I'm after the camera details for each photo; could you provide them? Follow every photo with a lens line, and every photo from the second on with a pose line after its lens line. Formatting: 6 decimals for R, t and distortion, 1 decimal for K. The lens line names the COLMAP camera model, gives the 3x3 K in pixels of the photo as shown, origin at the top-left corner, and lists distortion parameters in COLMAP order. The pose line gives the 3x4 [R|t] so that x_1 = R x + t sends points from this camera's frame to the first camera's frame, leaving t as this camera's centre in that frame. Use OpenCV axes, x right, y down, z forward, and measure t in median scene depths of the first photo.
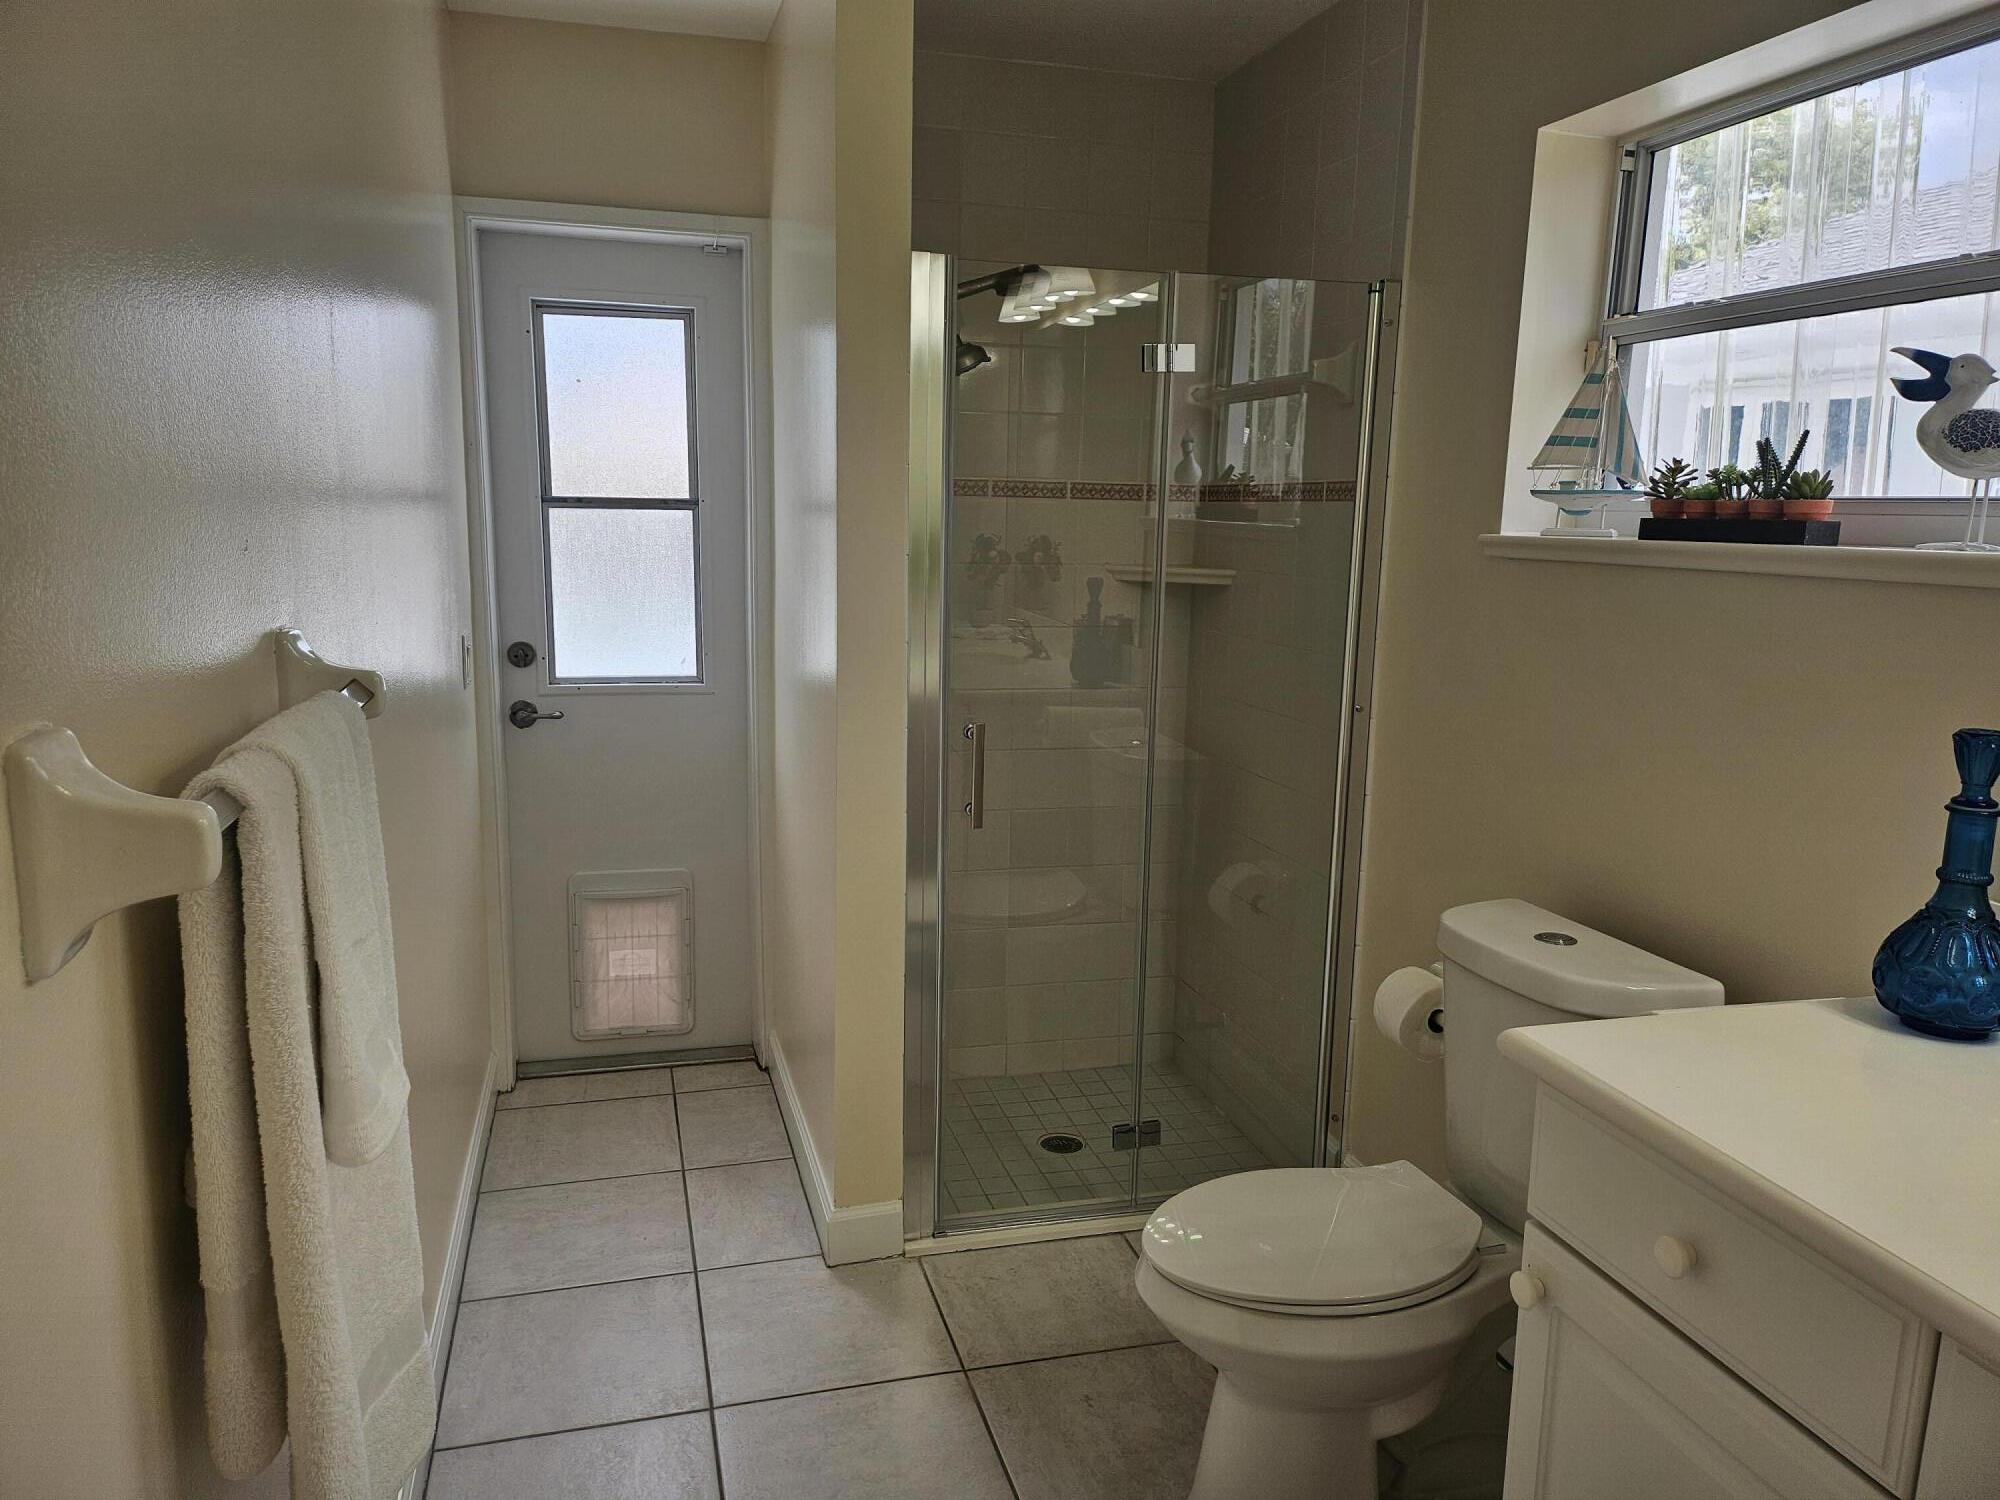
lens RADIAL K [[1390.4, 0, 1000.0], [0, 1390.4, 750.0], [0, 0, 1]] dist [0.070936, -0.075803]
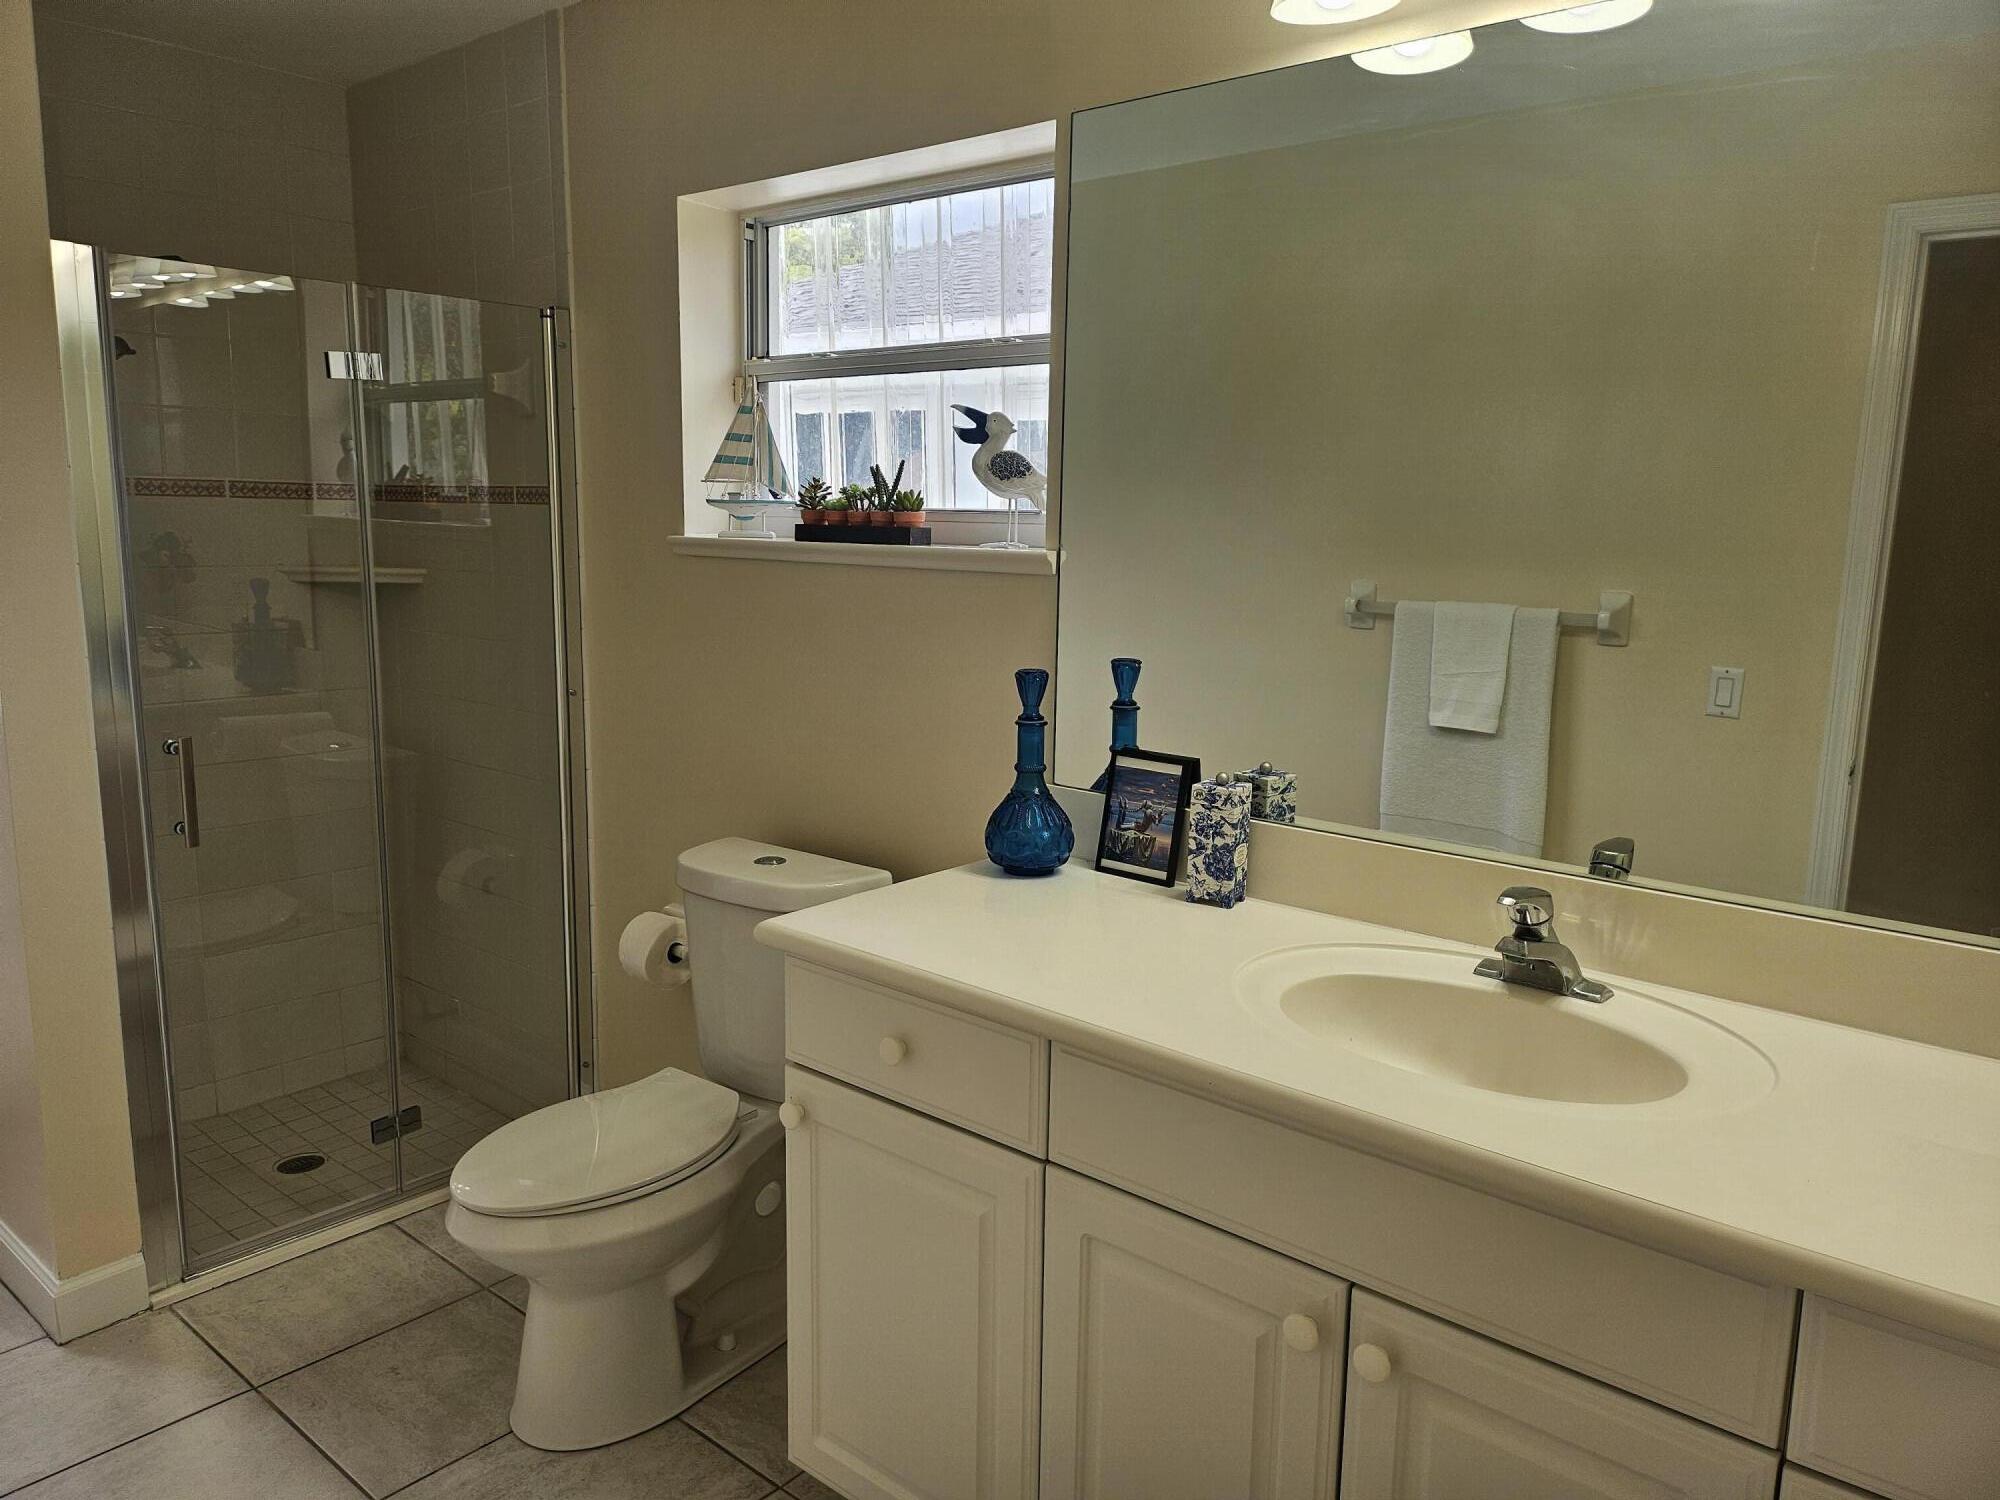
lens RADIAL K [[1390.4, 0, 1000.0], [0, 1390.4, 750.0], [0, 0, 1]] dist [0.070936, -0.075803]
pose [[0.824774, -0.100628, 0.556437, -0.103005], [0.096112, 0.994667, 0.037418, 0.008043], [-0.557235, 0.022619, 0.830047, -0.130589]]
